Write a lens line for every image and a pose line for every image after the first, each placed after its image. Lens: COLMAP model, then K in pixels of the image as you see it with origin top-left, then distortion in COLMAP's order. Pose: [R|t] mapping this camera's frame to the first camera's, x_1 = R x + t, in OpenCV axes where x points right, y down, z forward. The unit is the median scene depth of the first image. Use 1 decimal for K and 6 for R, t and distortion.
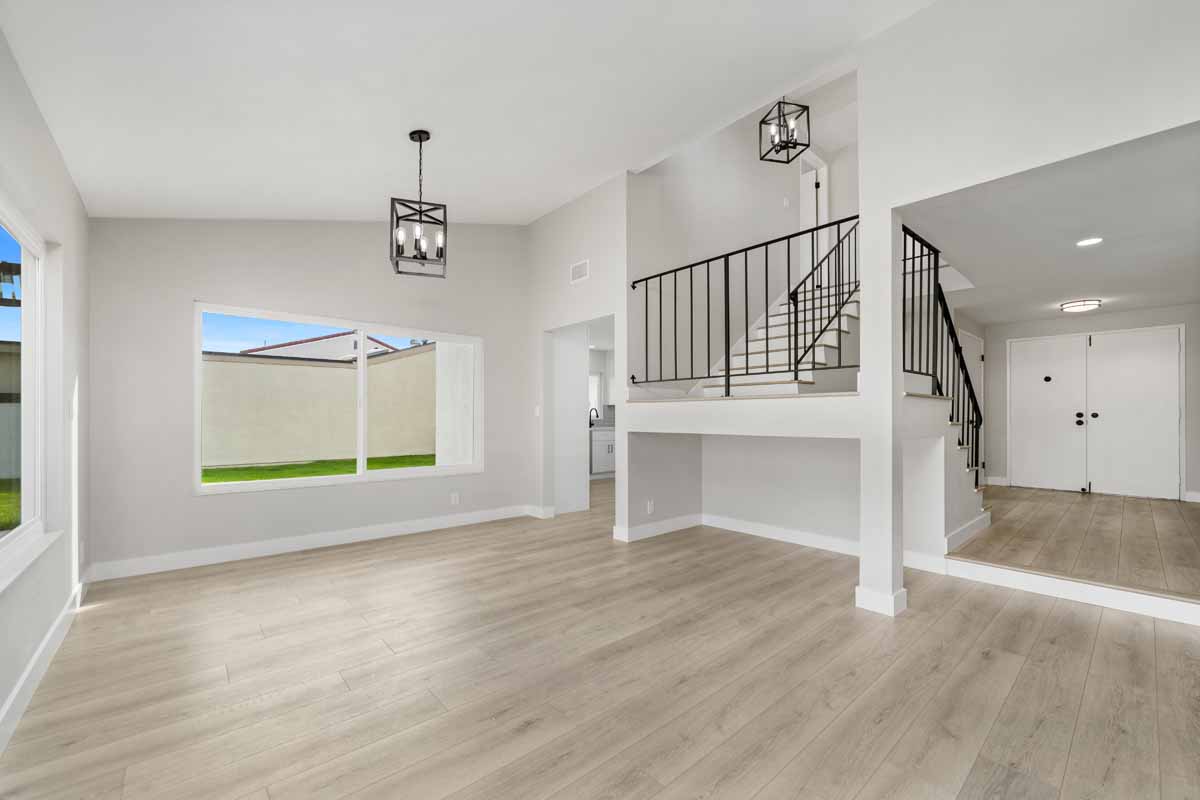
lens RADIAL K [[481.1, 0, 596.8], [0, 481.1, 411.3], [0, 0, 1]] dist [-0.001142, -0.000086]
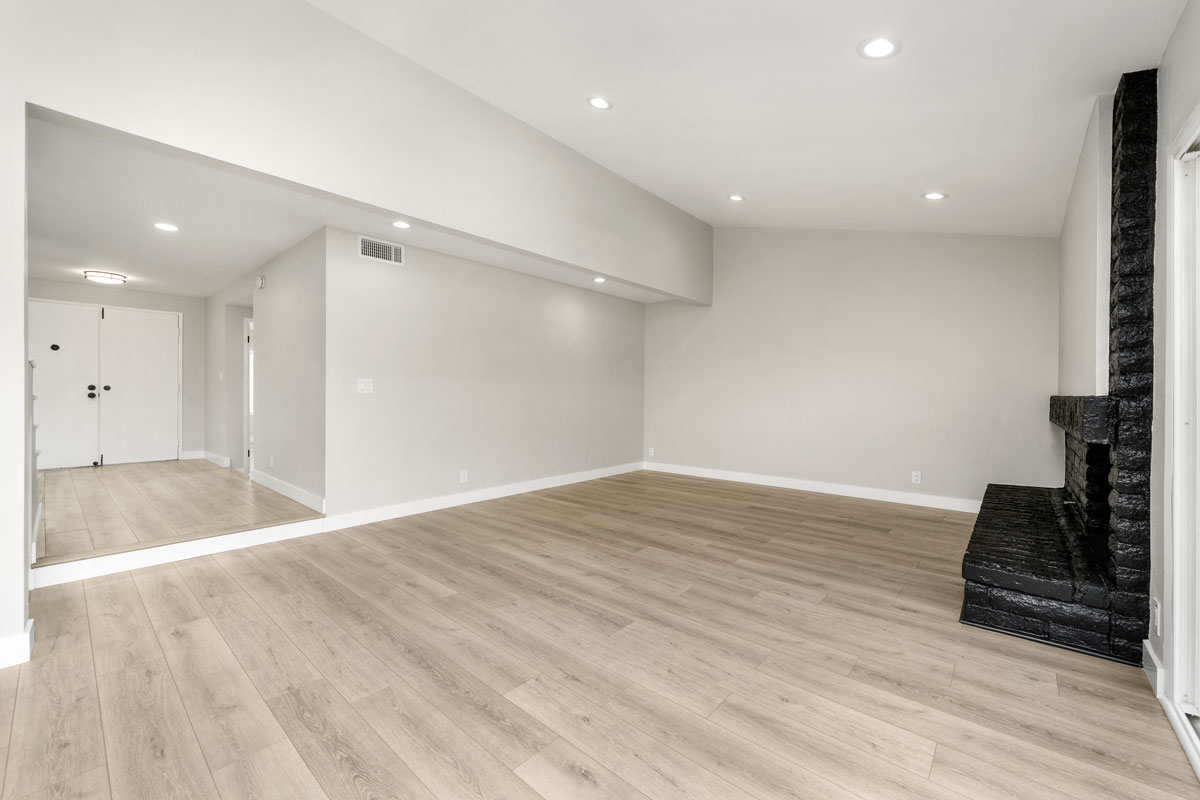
lens RADIAL K [[478.4, 0, 600.1], [0, 478.4, 396.4], [0, 0, 1]] dist [-0.002071, -0.000212]
pose [[-0.129426, -0.009945, 0.991539, -0.231849], [-0.017351, 0.999819, 0.007764, 0.000704], [-0.991437, -0.016200, -0.129575, 0.249858]]
